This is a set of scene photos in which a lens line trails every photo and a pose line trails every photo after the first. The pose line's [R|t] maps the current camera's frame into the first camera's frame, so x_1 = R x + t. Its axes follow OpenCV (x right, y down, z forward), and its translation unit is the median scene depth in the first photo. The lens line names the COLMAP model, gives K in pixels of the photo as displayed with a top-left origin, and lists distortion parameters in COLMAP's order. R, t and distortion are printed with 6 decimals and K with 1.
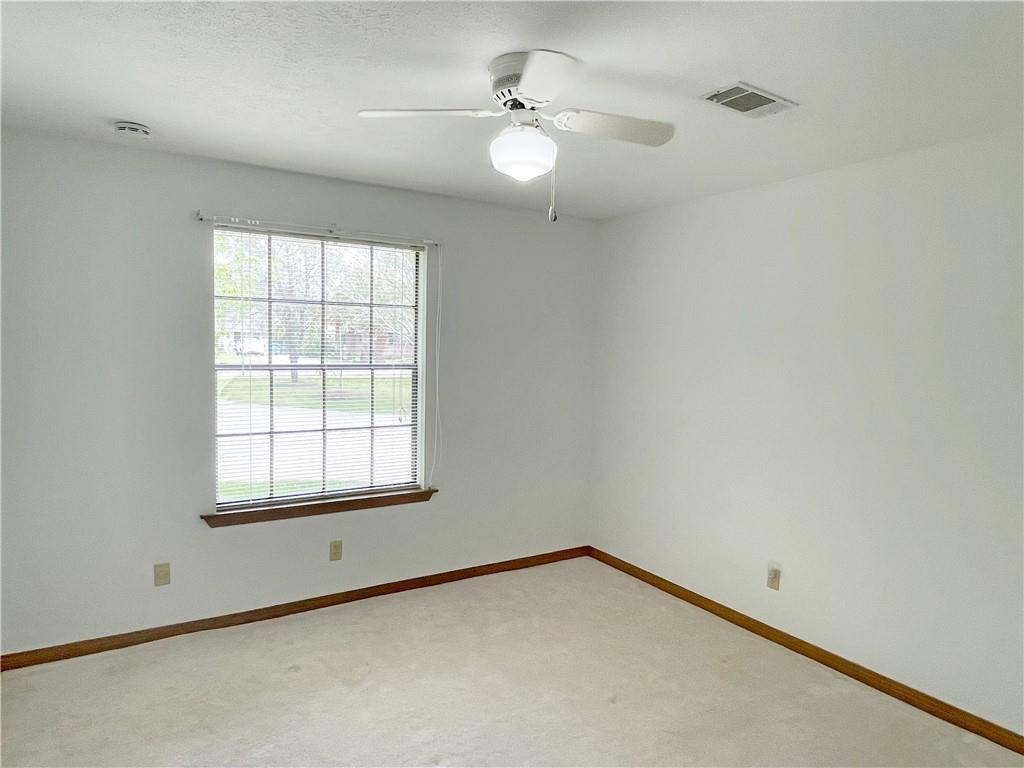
lens RADIAL K [[637.5, 0, 512.0], [0, 637.5, 384.0], [0, 0, 1]] dist [0.000363, 0.000041]
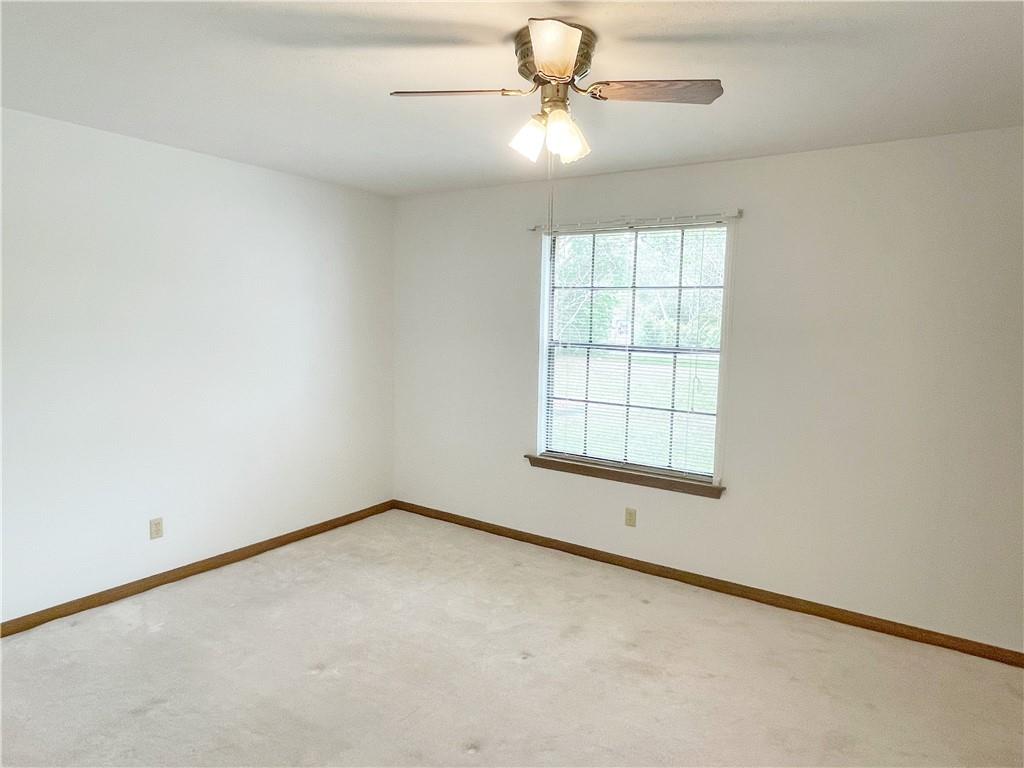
lens RADIAL K [[637.5, 0, 512.0], [0, 637.5, 384.0], [0, 0, 1]] dist [0.000363, 0.000041]
pose [[0.423290, 0.084127, -0.902080, 0.640616], [-0.071006, 0.995697, 0.059540, -0.016562], [0.903207, 0.038850, 0.427443, 0.373133]]
